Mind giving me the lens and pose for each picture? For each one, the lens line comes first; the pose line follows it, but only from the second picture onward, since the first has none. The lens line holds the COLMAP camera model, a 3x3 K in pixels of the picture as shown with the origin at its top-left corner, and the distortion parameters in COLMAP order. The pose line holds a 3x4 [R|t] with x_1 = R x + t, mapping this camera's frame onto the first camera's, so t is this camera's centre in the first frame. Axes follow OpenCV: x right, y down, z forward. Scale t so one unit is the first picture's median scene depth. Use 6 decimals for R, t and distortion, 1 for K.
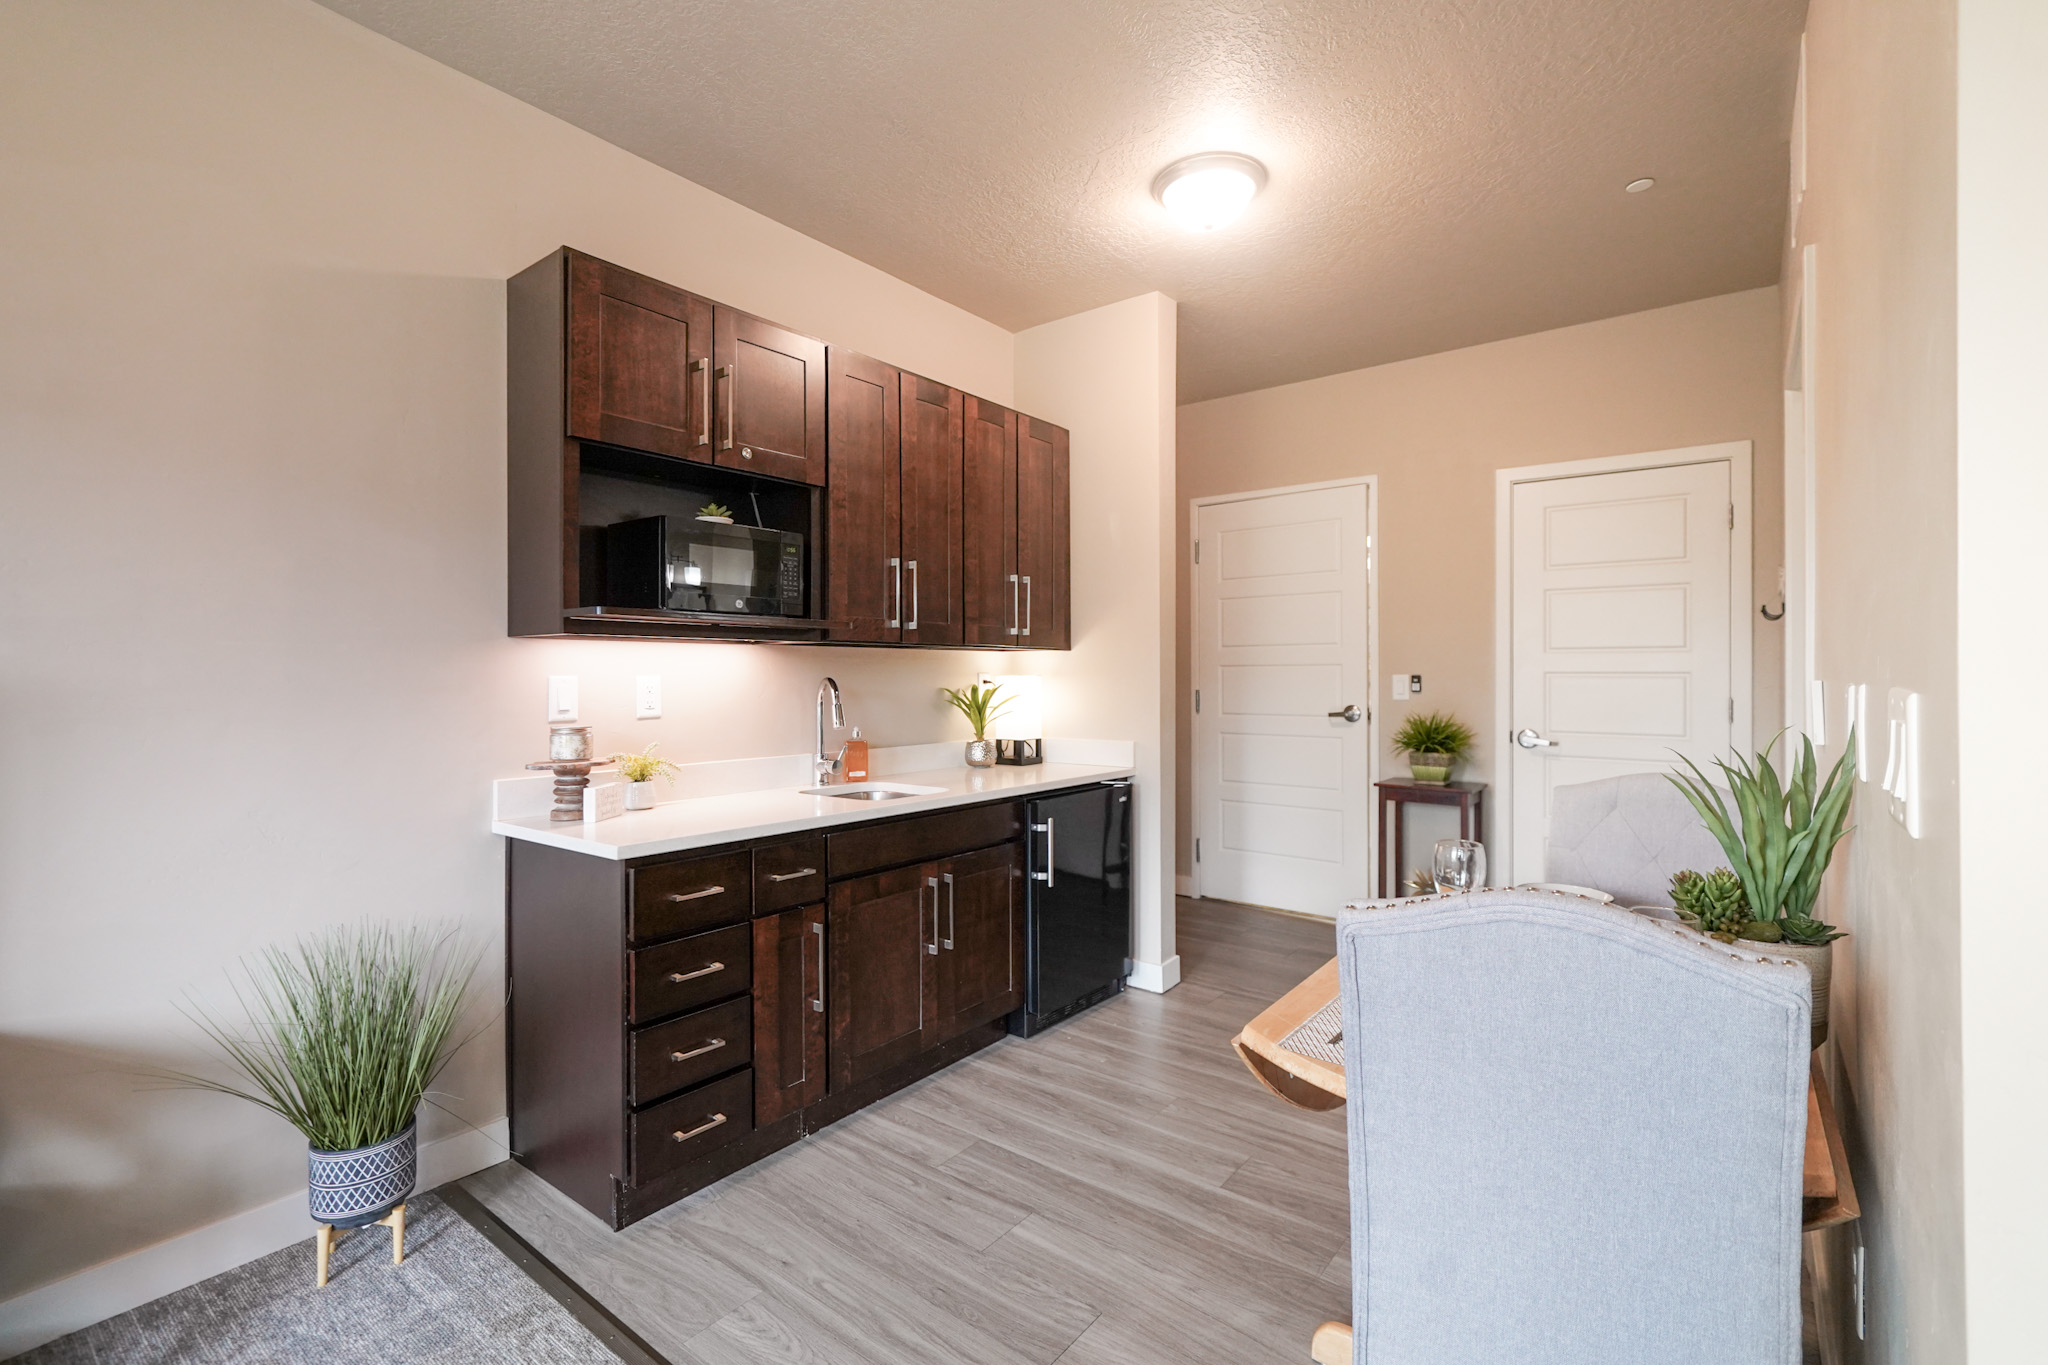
lens RADIAL K [[910.5, 0, 1025.1], [0, 910.5, 681.5], [0, 0, 1]] dist [0.004627, 0.000451]
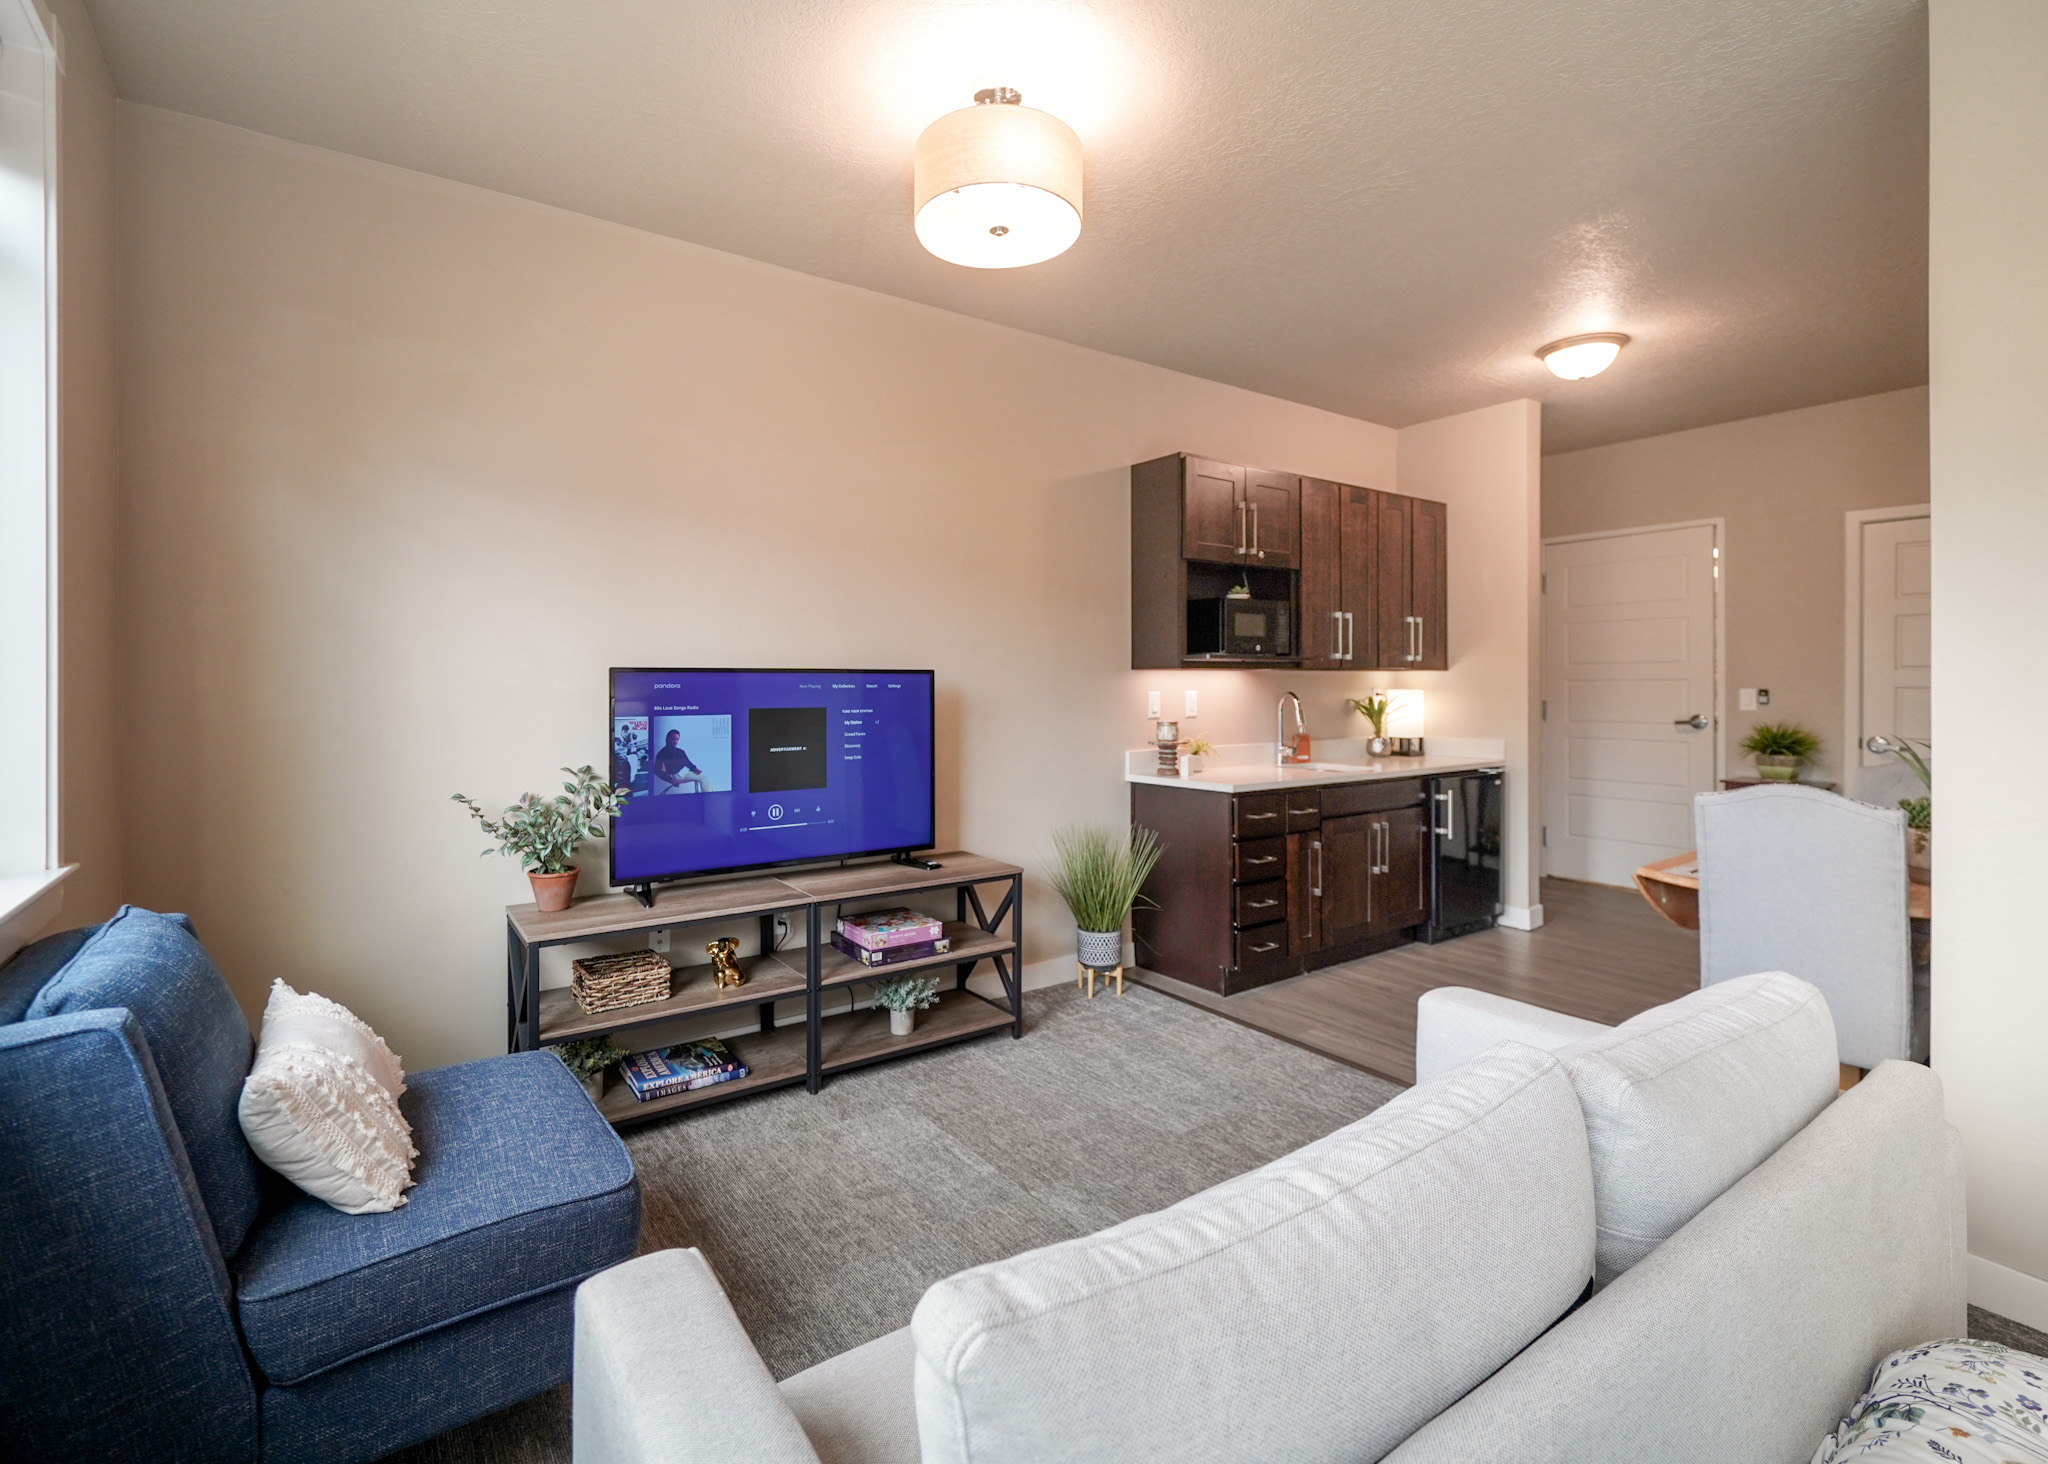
lens RADIAL K [[934.2, 0, 982.6], [0, 934.2, 690.0], [0, 0, 1]] dist [-0.004794, -0.001041]
pose [[0.953155, 0.001747, -0.302477, -0.226626], [-0.001281, 0.999998, 0.001740, -0.009334], [0.302479, -0.001271, 0.953155, -0.608509]]
